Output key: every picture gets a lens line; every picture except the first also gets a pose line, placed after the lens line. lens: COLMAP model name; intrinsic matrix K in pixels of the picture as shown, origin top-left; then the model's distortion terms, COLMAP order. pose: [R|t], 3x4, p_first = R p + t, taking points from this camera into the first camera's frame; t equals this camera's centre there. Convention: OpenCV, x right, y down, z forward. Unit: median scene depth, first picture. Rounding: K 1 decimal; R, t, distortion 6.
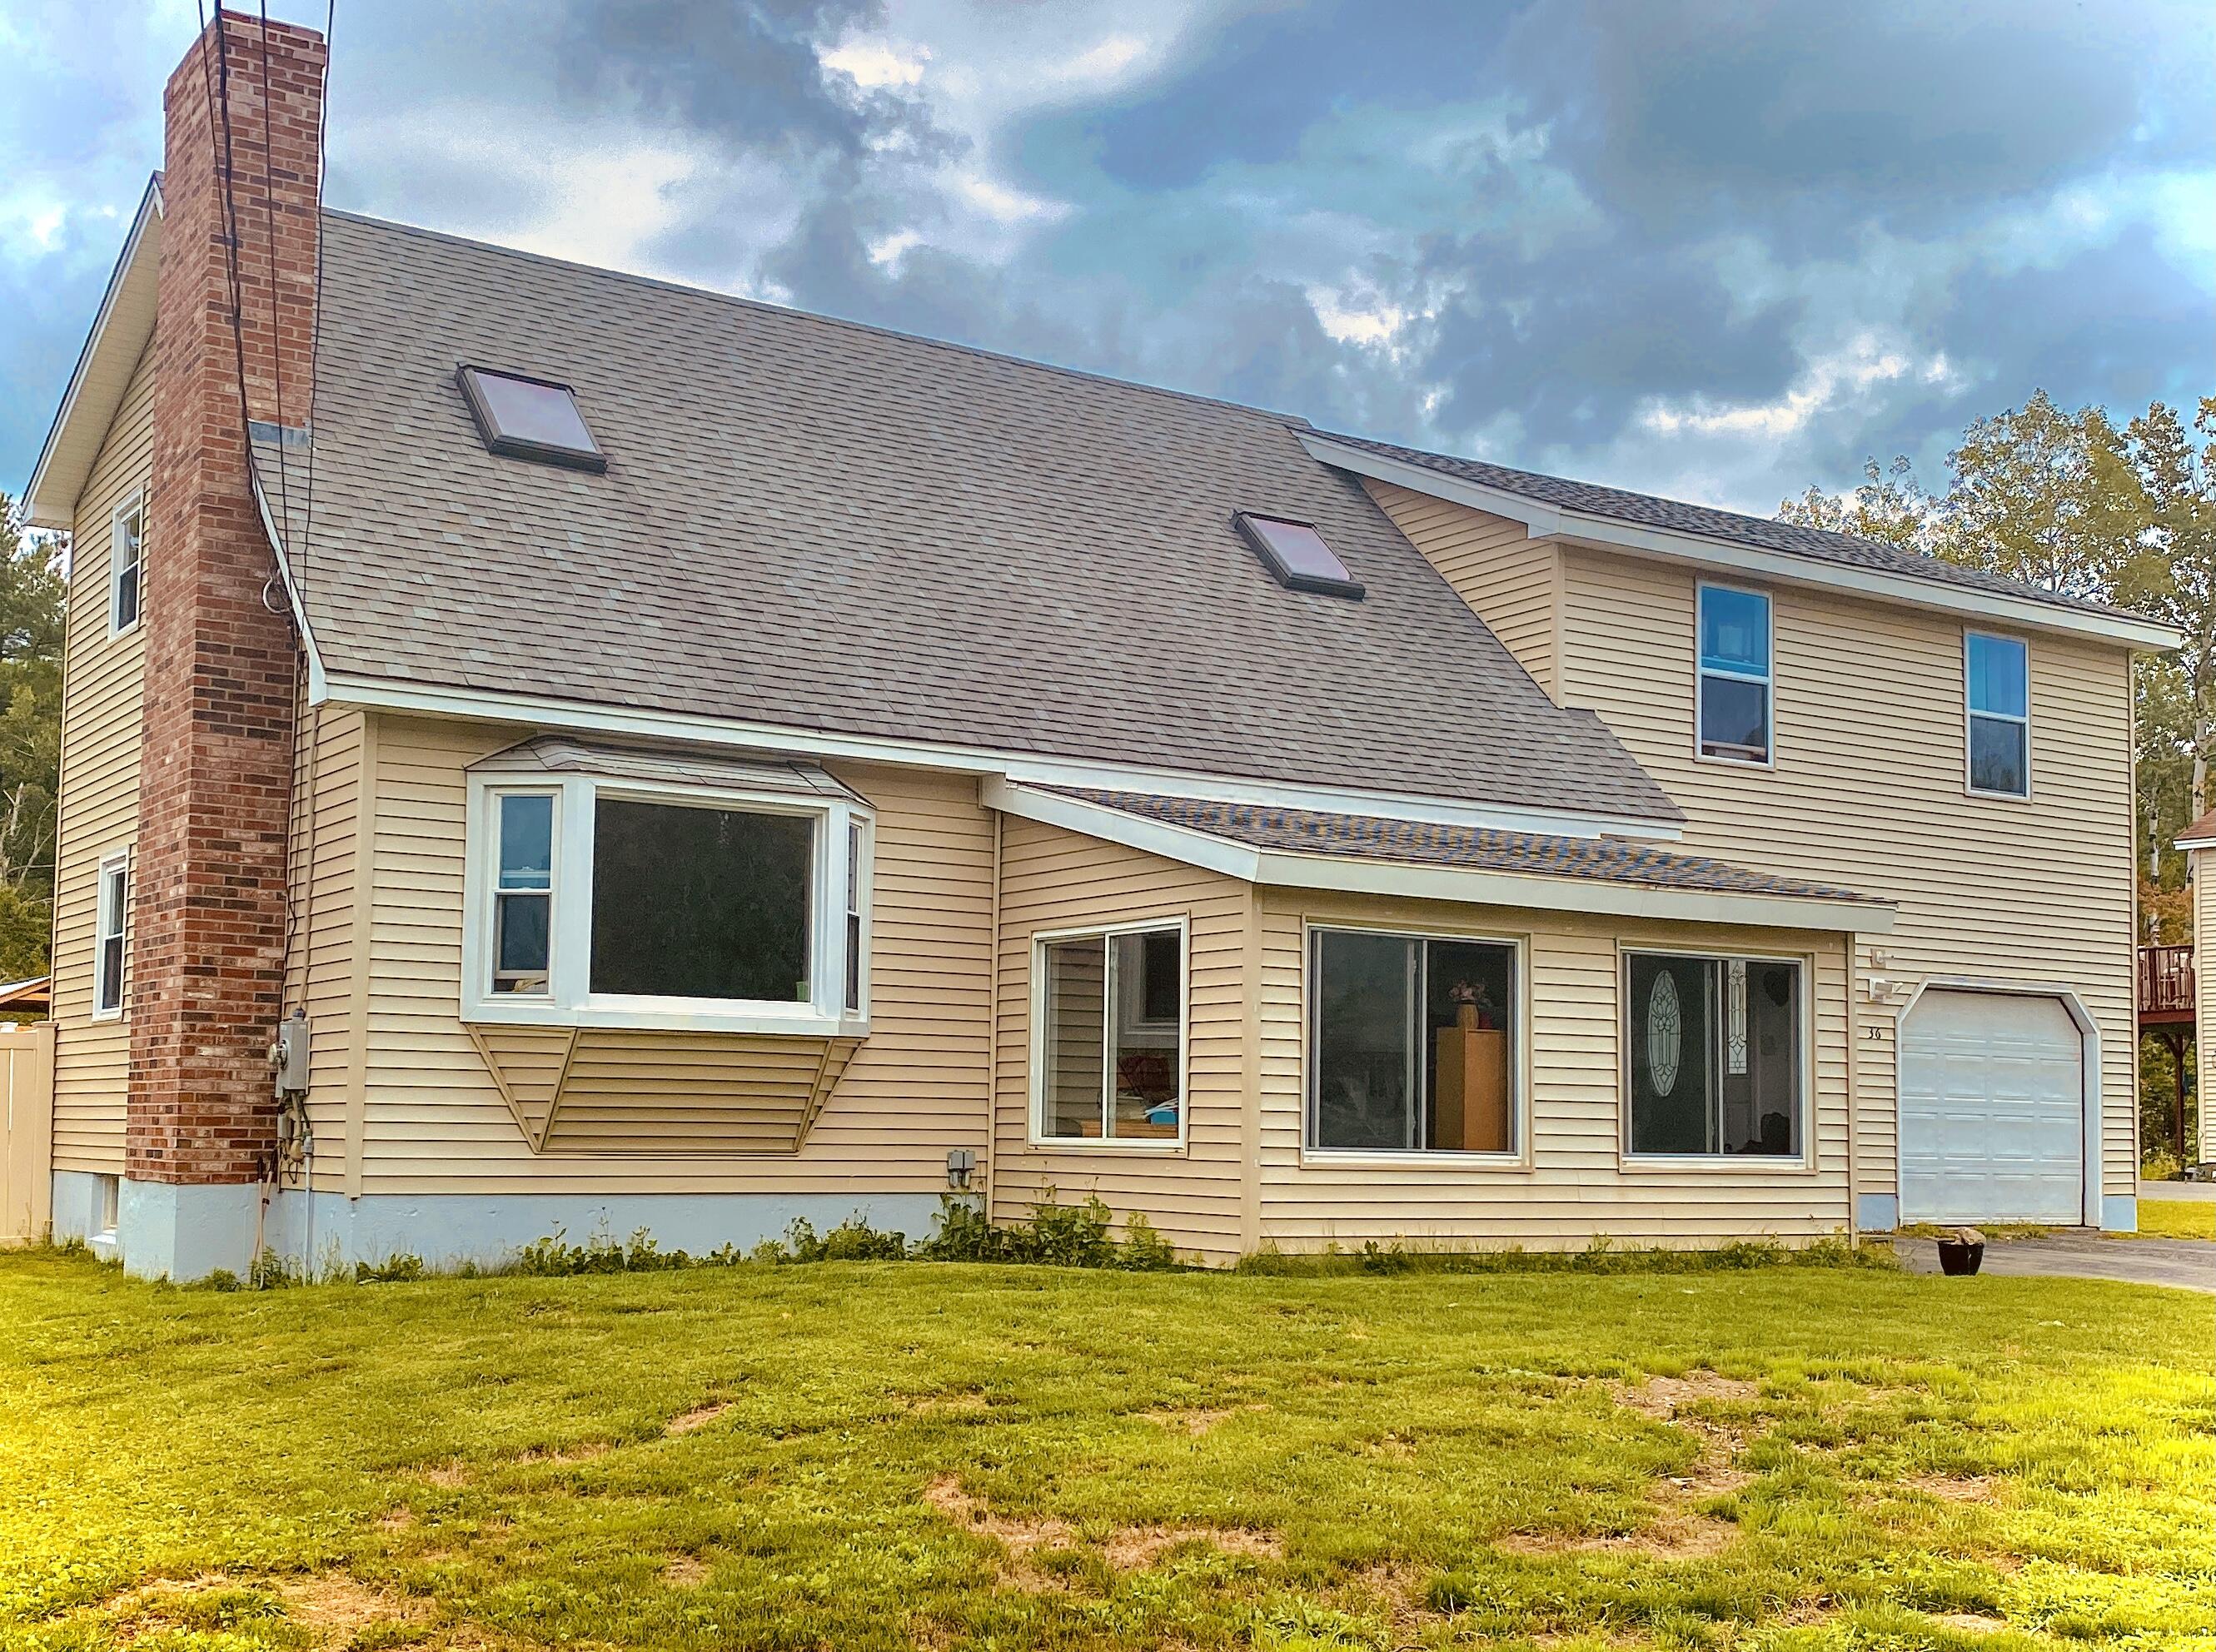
lens RADIAL K [[2565.3, 0, 1108.0], [0, 2565.3, 826.0], [0, 0, 1]] dist [0.168064, -0.400590]
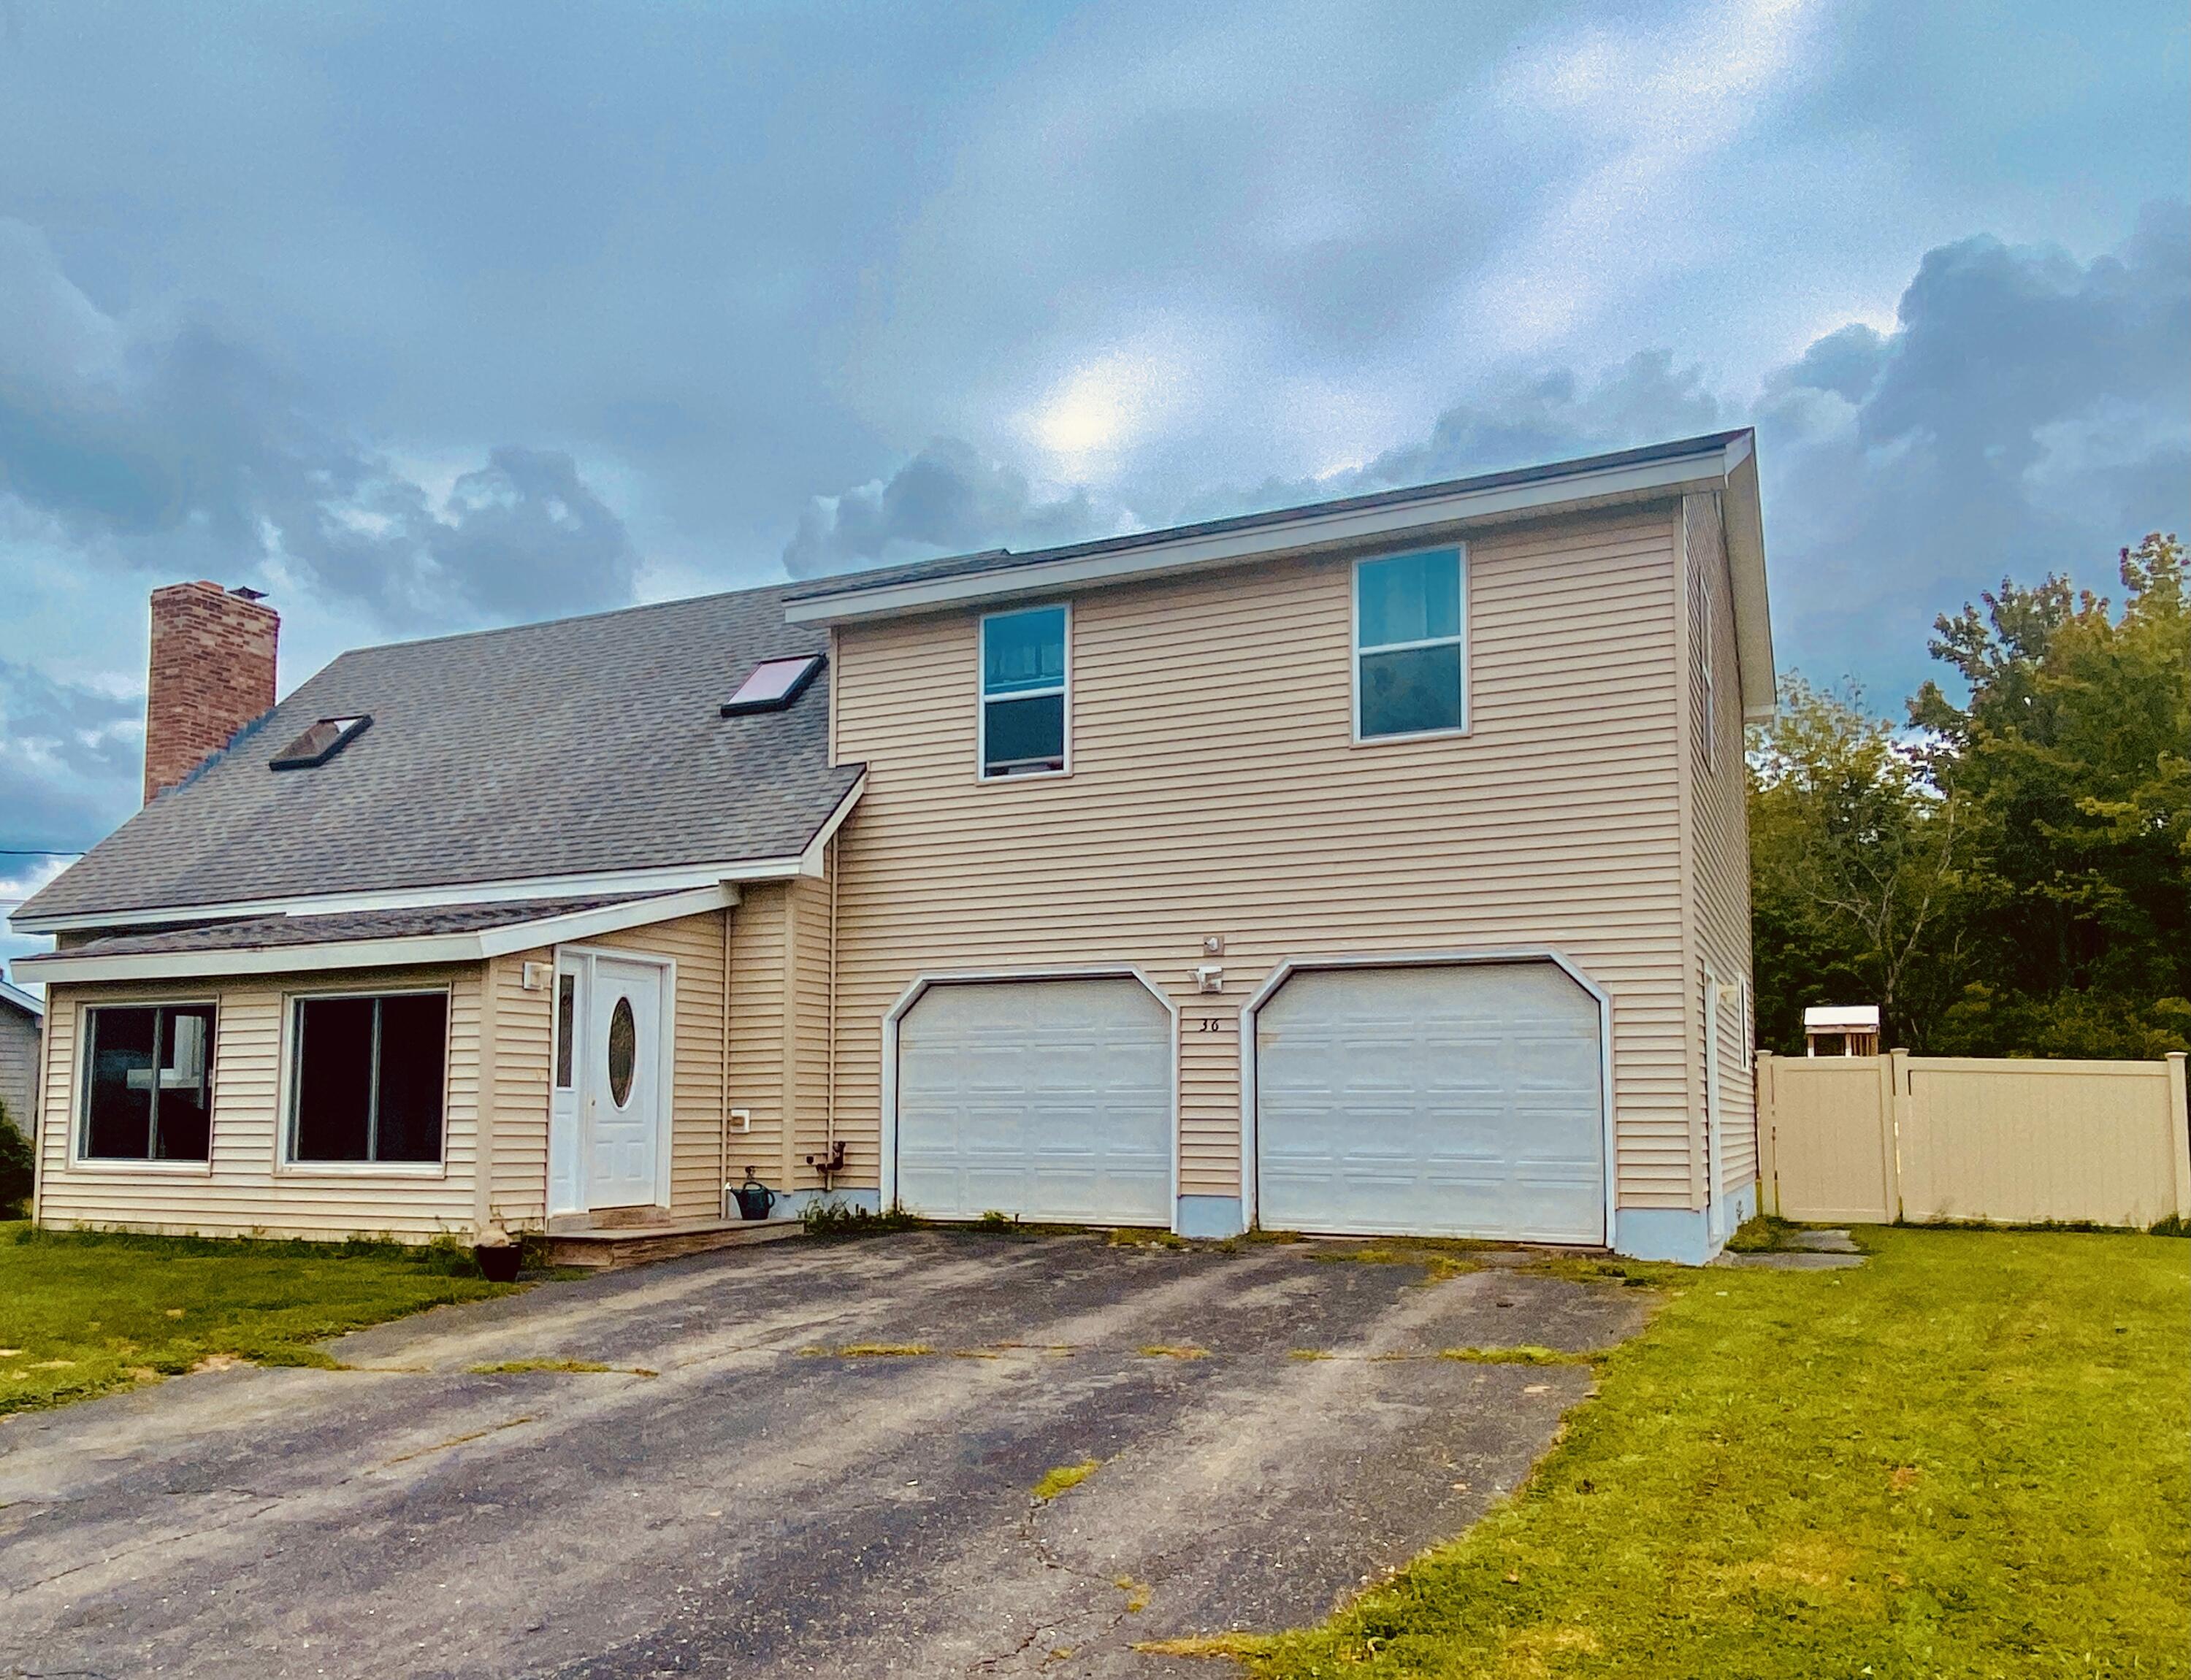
lens RADIAL K [[1644.9, 0, 1094.8], [0, 1644.9, 928.3], [0, 0, 1]] dist [0.095782, -0.141501]
pose [[0.515444, -0.110617, -0.849754, 1.095883], [0.110965, 0.991900, -0.061812, 0.107598], [0.849708, -0.062433, 0.523544, 0.913020]]
